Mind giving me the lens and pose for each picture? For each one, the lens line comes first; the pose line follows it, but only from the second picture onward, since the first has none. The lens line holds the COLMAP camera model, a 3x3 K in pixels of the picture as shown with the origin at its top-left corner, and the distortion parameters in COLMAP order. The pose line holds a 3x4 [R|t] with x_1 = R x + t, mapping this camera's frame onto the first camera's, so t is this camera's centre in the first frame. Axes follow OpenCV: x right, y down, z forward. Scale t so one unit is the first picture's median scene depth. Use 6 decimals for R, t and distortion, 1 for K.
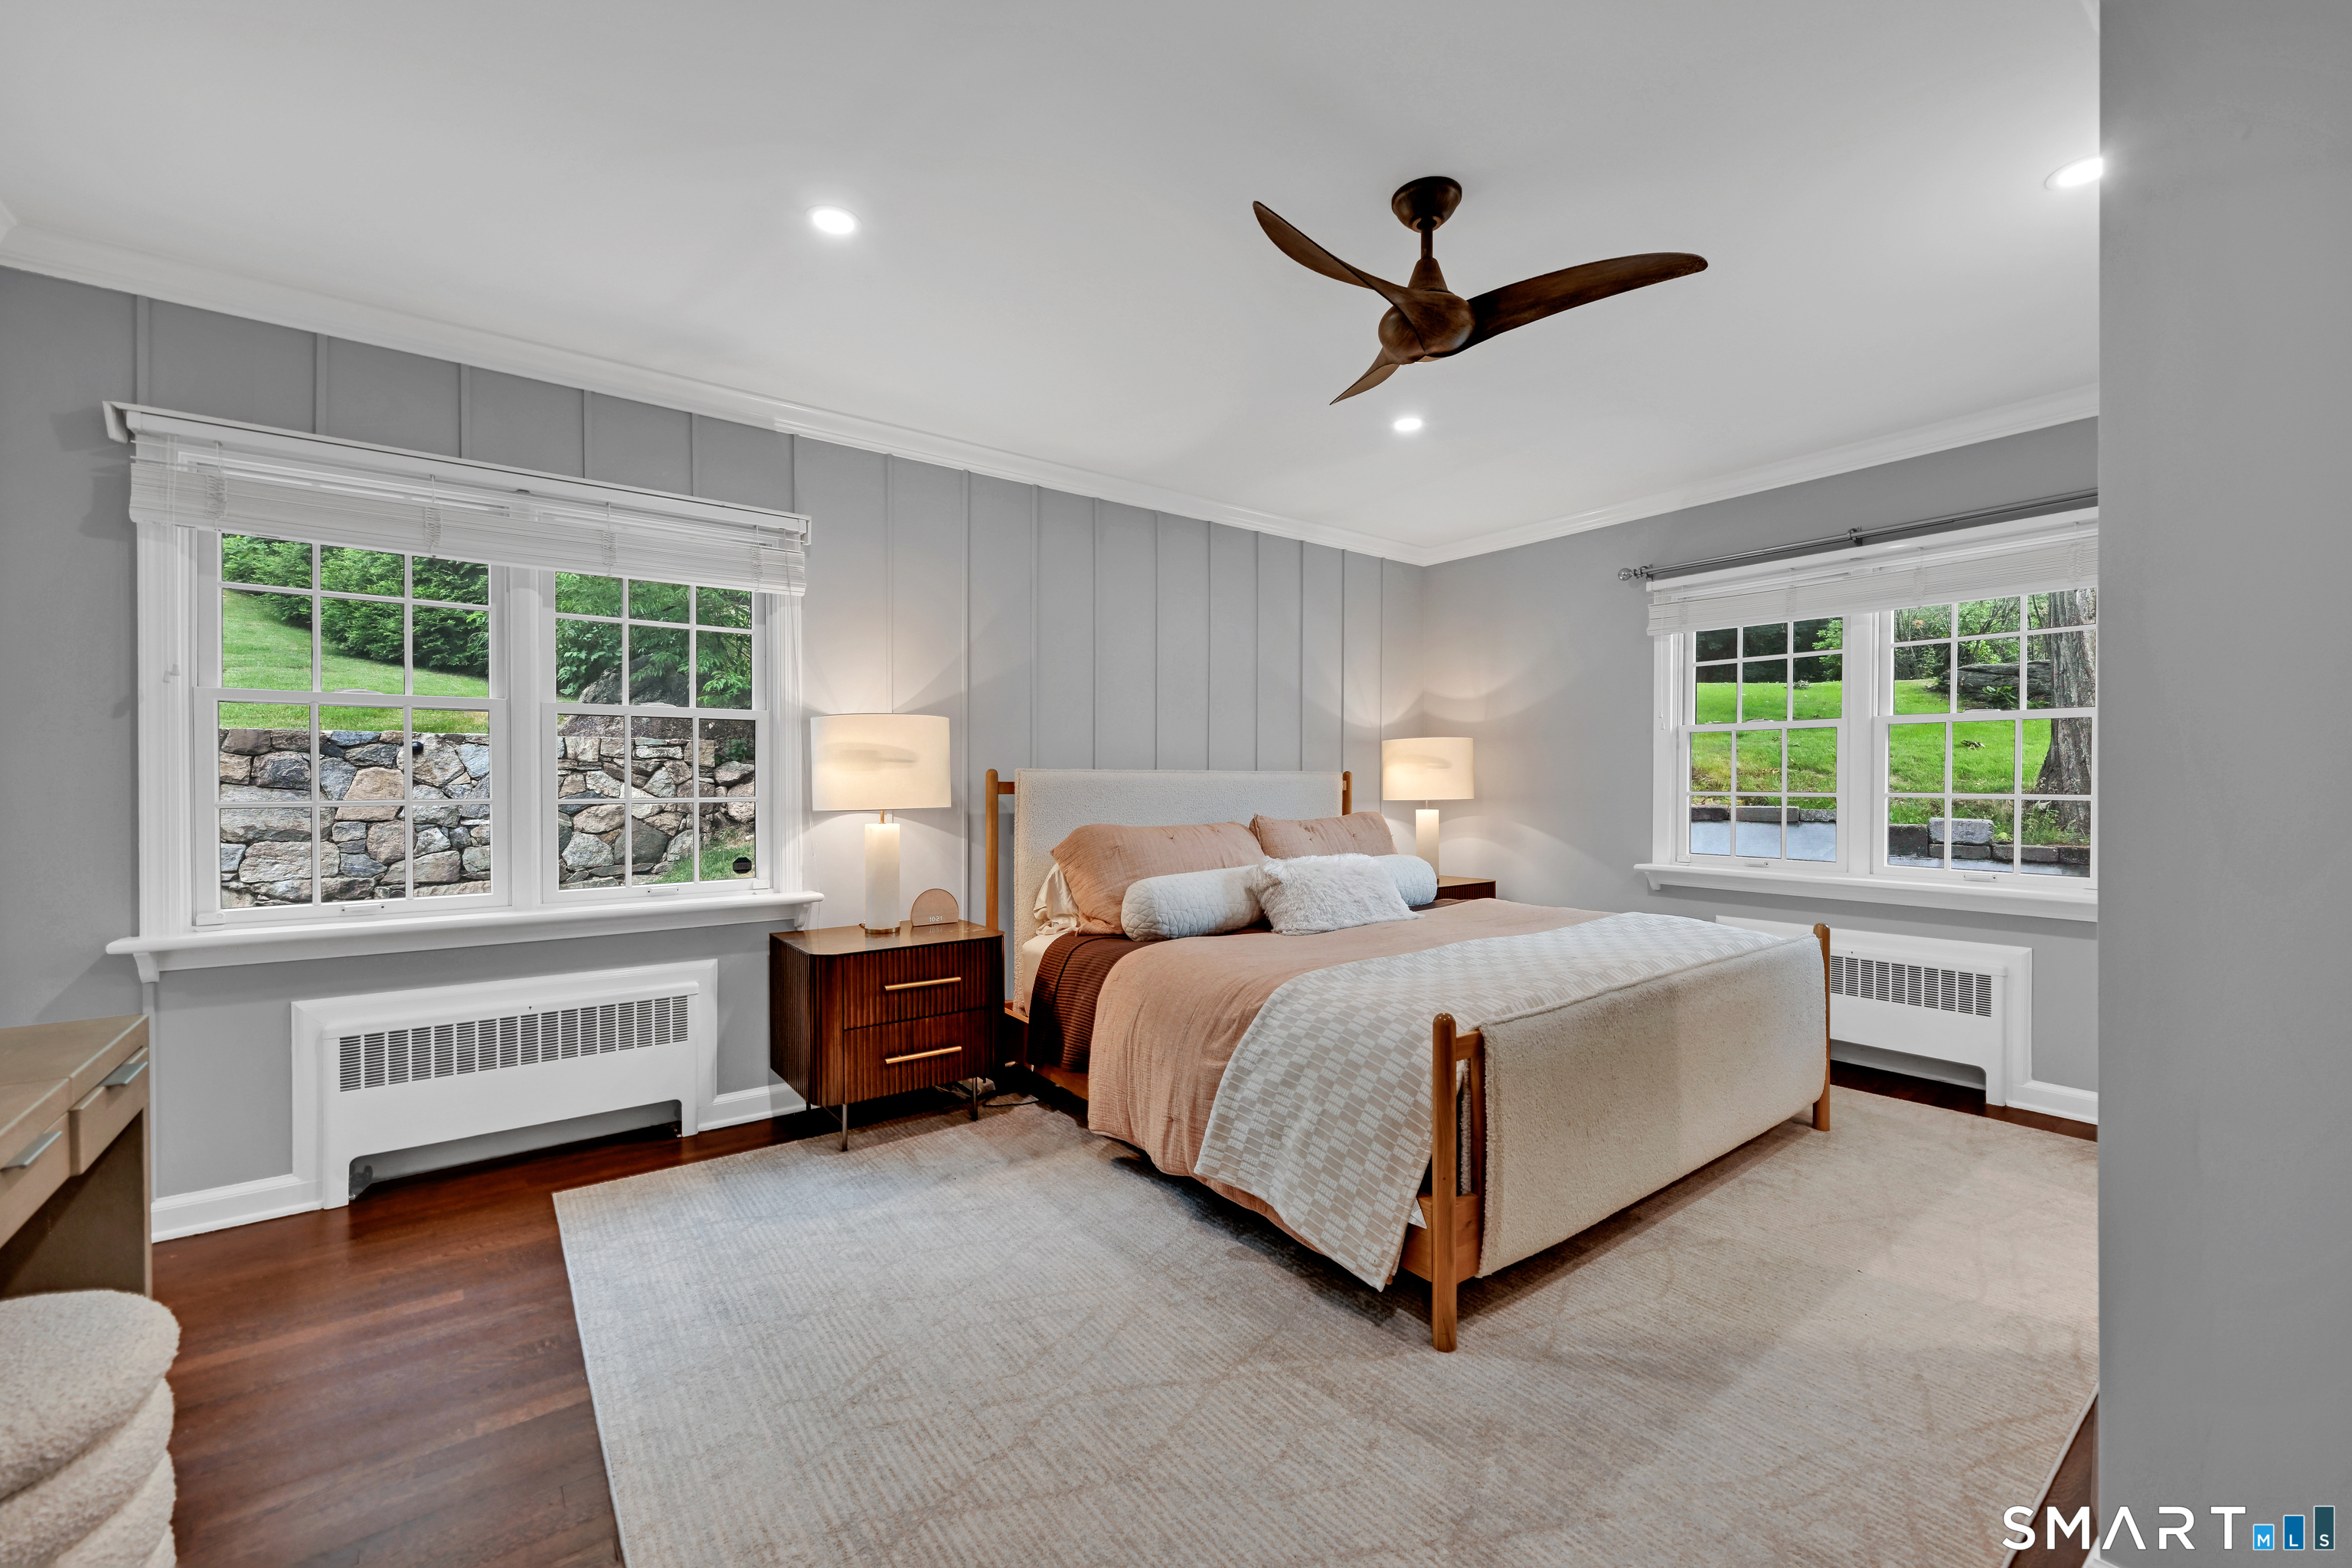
lens RADIAL K [[932.3, 0, 1176.0], [0, 932.3, 784.0], [0, 0, 1]] dist [0.000624, 0.000204]
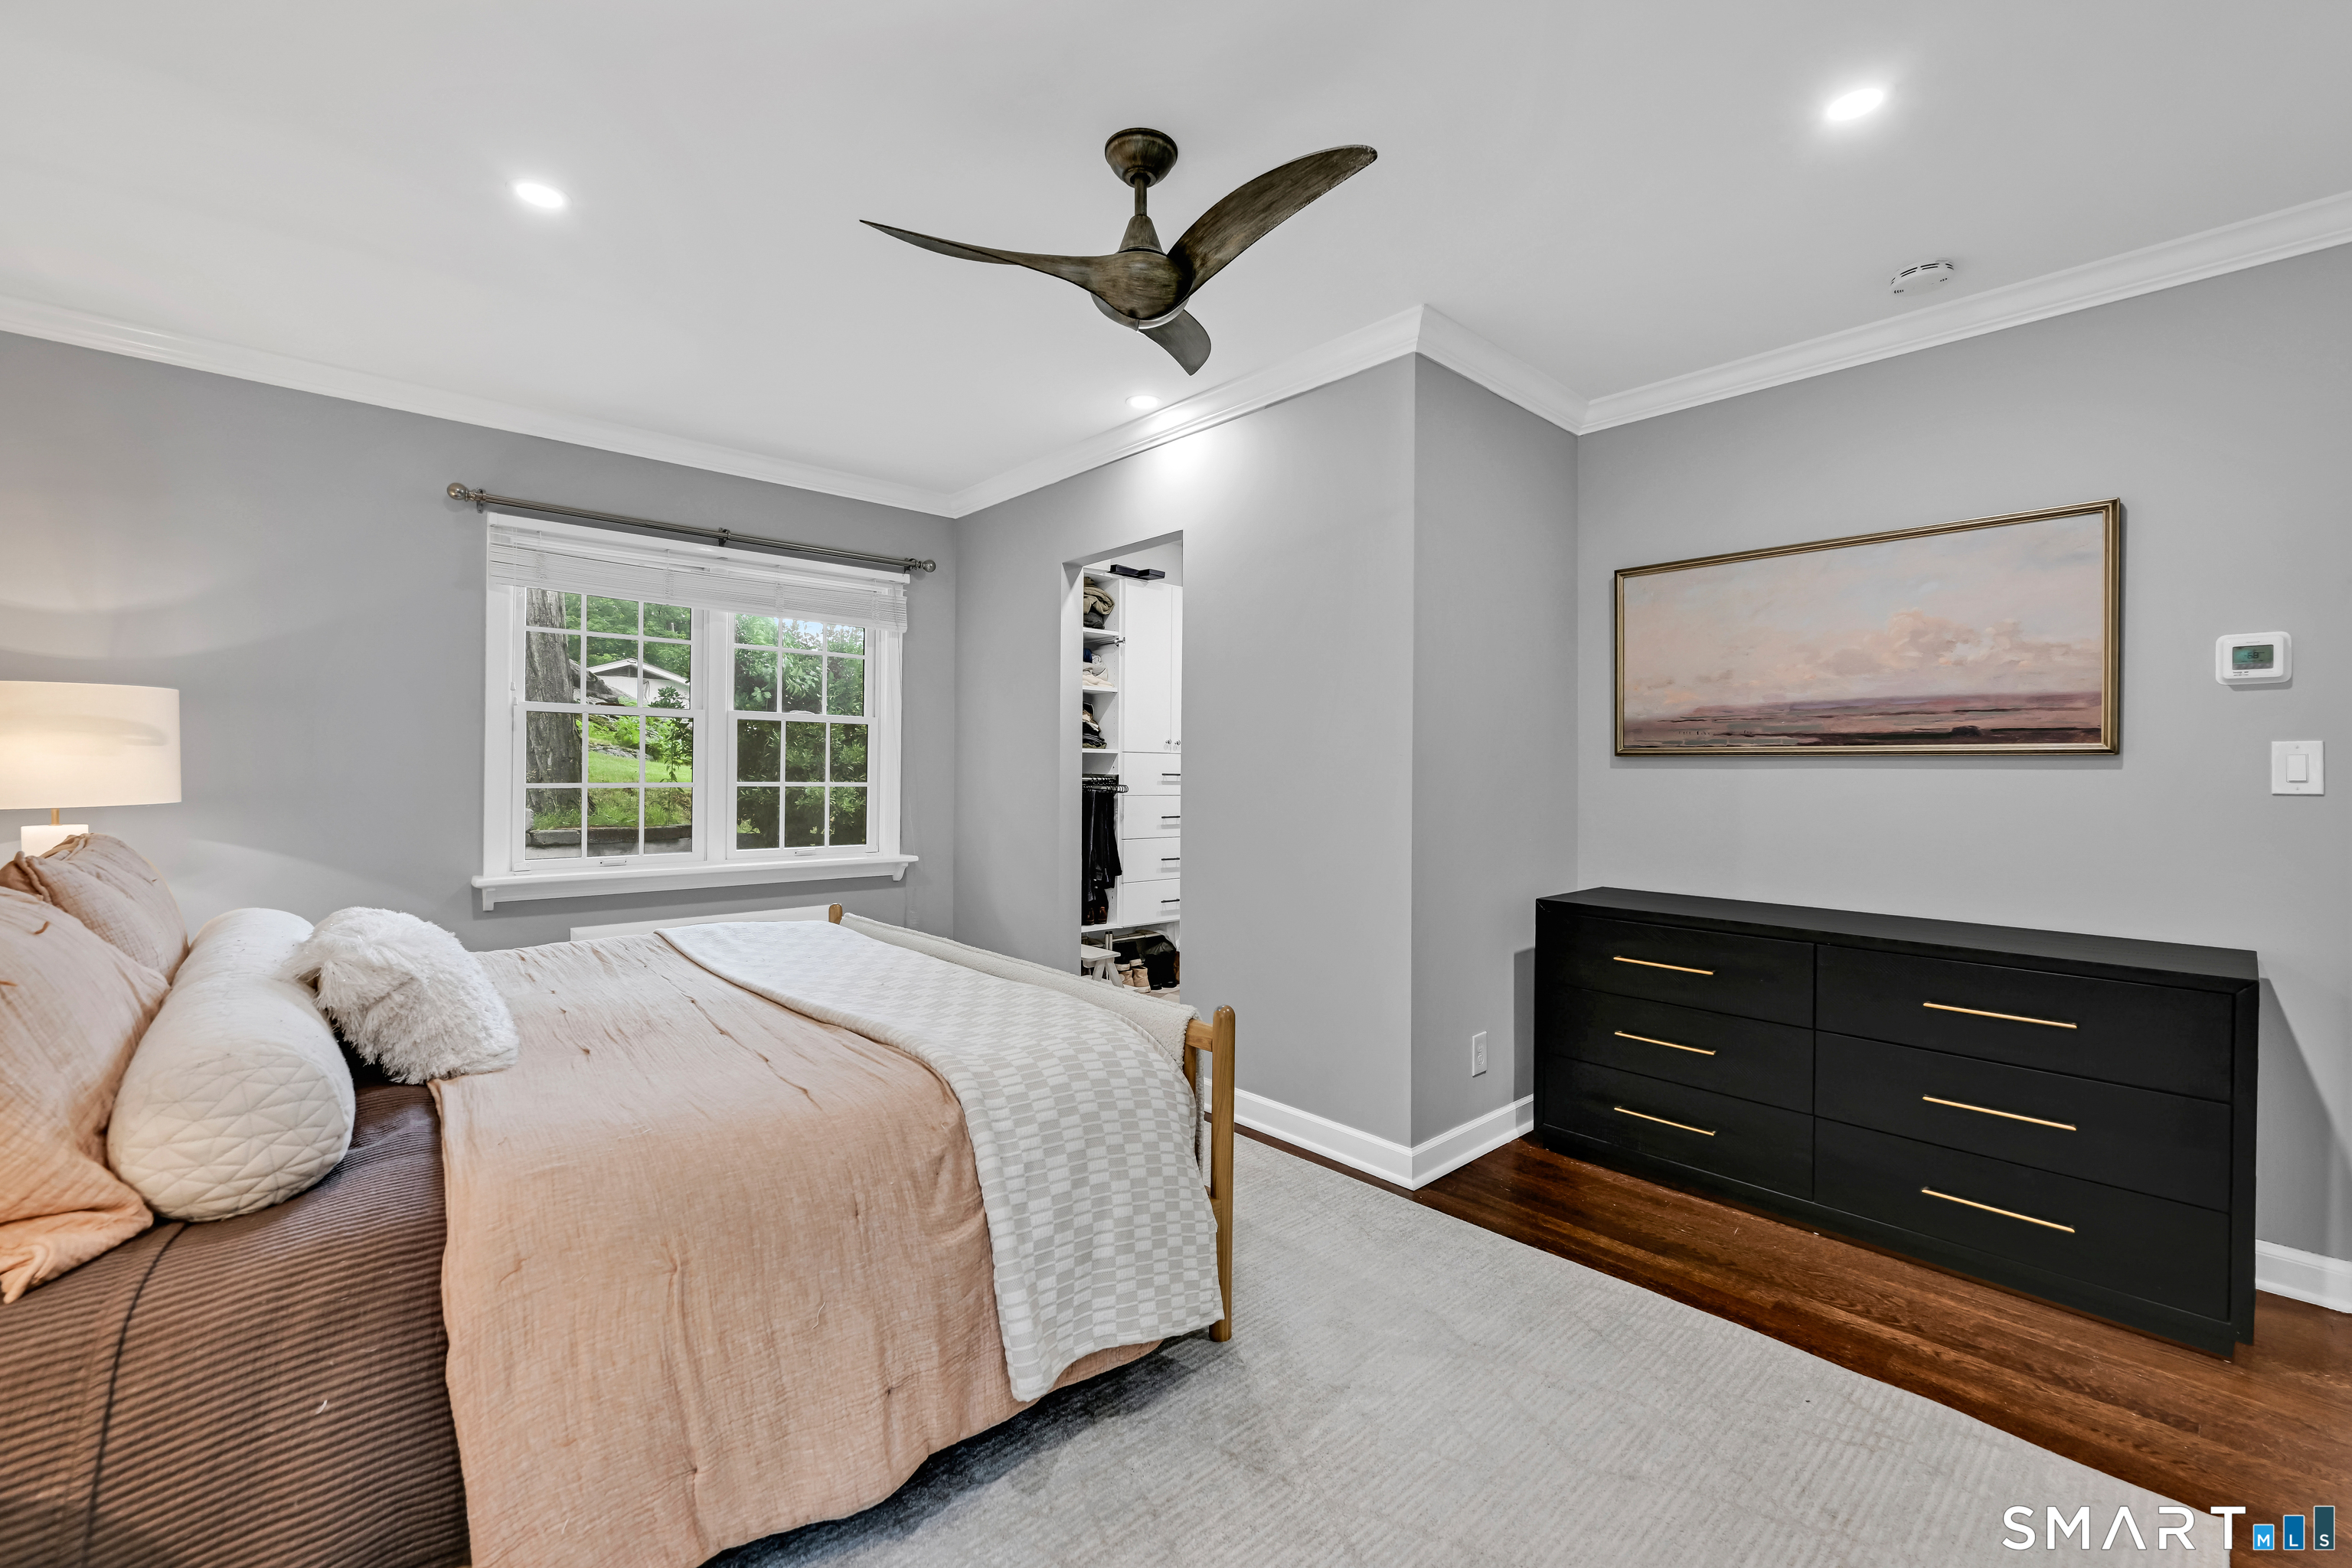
lens RADIAL K [[933.6, 0, 1215.0], [0, 933.6, 774.3], [0, 0, 1]] dist [-0.000009, 0.000036]
pose [[-0.069871, -0.002513, 0.997553, -0.566715], [-0.001414, 0.999996, 0.002420, -0.004724], [-0.997555, -0.001241, -0.069875, 0.851947]]
